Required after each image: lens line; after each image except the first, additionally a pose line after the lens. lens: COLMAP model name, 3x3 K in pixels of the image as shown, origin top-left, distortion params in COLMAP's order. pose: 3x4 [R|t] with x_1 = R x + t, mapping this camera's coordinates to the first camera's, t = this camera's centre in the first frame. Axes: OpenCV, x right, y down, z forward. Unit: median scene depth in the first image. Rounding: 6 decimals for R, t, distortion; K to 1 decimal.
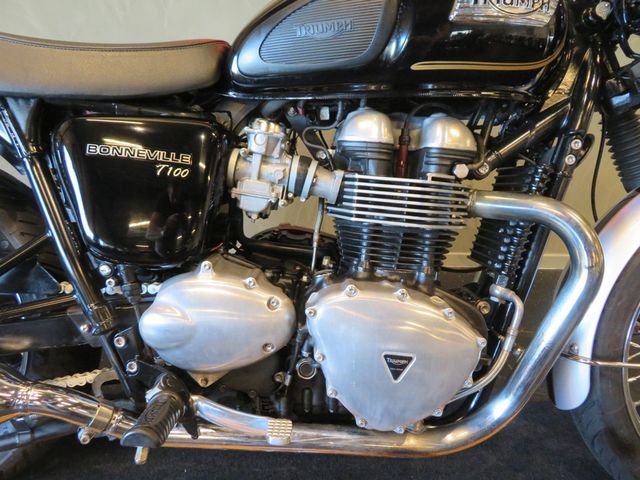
lens RADIAL K [[458.4, 0, 314.1], [0, 458.4, 243.3], [0, 0, 1]] dist [-0.007293, 0.007747]
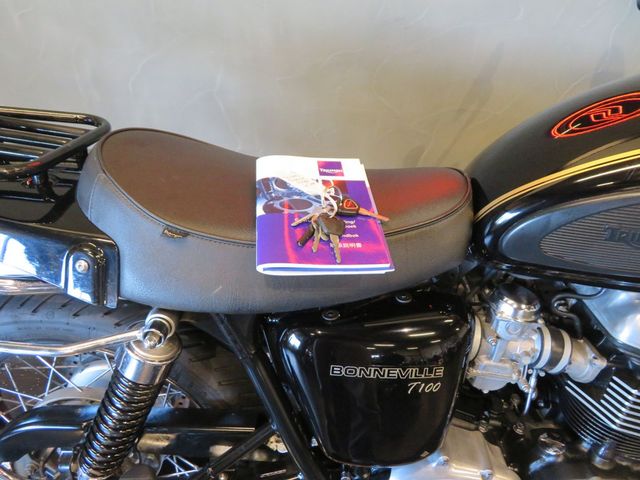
lens RADIAL K [[458.4, 0, 322.2], [0, 458.4, 240.1], [0, 0, 1]] dist [-0.007293, 0.007747]
pose [[0.999642, 0.021636, -0.015747, -0.469994], [-0.014833, 0.937798, 0.346864, -0.679212], [0.022272, -0.346506, 0.937783, 0.268921]]
